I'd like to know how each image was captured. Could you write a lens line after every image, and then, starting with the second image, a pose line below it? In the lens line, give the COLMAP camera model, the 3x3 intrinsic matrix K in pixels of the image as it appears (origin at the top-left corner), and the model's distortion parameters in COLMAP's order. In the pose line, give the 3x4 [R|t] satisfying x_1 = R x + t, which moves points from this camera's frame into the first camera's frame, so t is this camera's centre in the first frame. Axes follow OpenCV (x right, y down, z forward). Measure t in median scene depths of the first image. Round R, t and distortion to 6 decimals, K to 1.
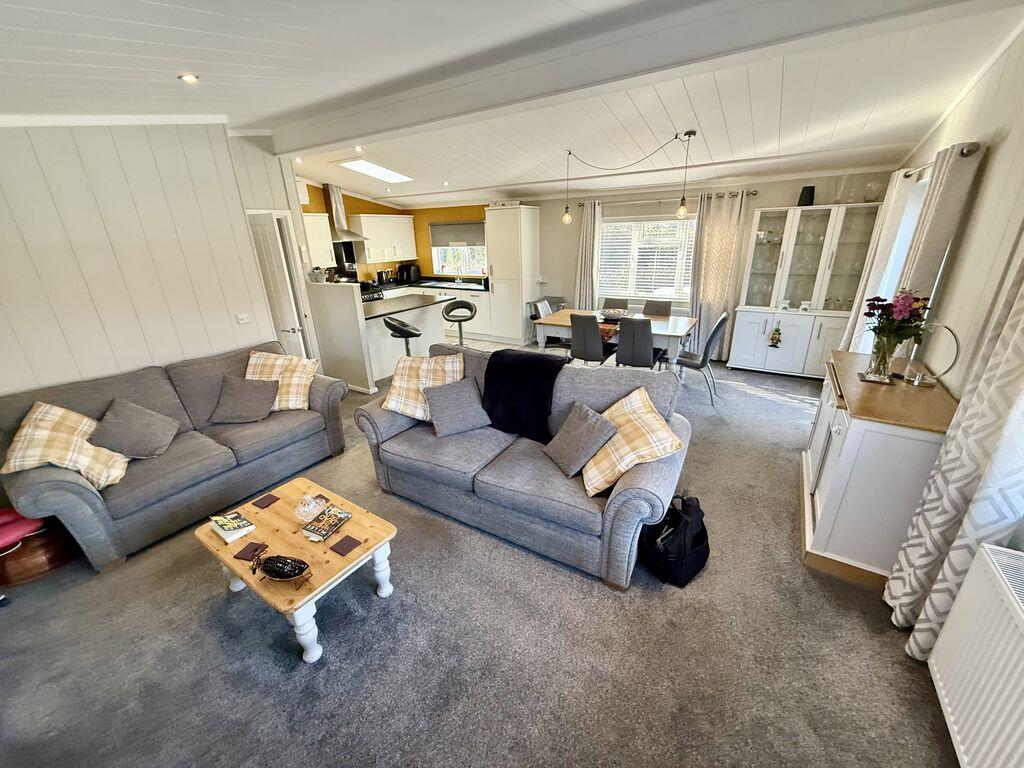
lens RADIAL K [[409.8, 0, 514.3], [0, 409.8, 384.0], [0, 0, 1]] dist [-0.002134, -0.000115]
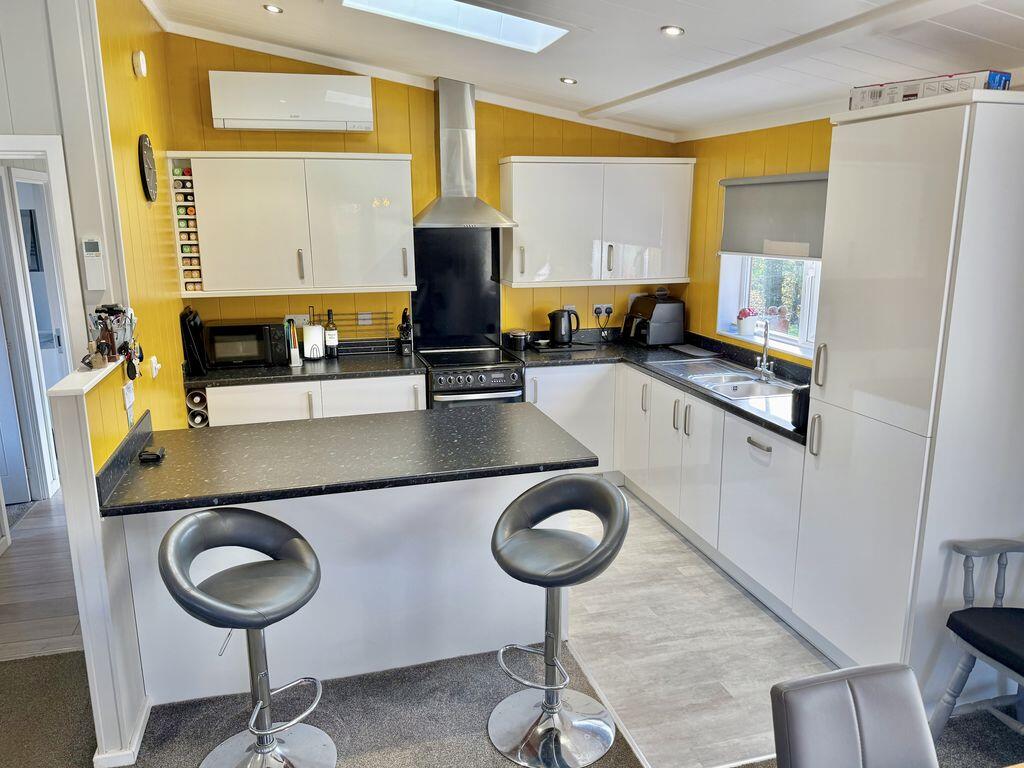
lens RADIAL K [[783.0, 0, 513.9], [0, 783.0, 384.4], [0, 0, 1]] dist [0.056520, -0.074908]
pose [[0.734898, 0.172153, -0.655964, 0.117552], [-0.251628, 0.967419, -0.028015, -0.209453], [0.629769, 0.185647, 0.754272, 0.541022]]
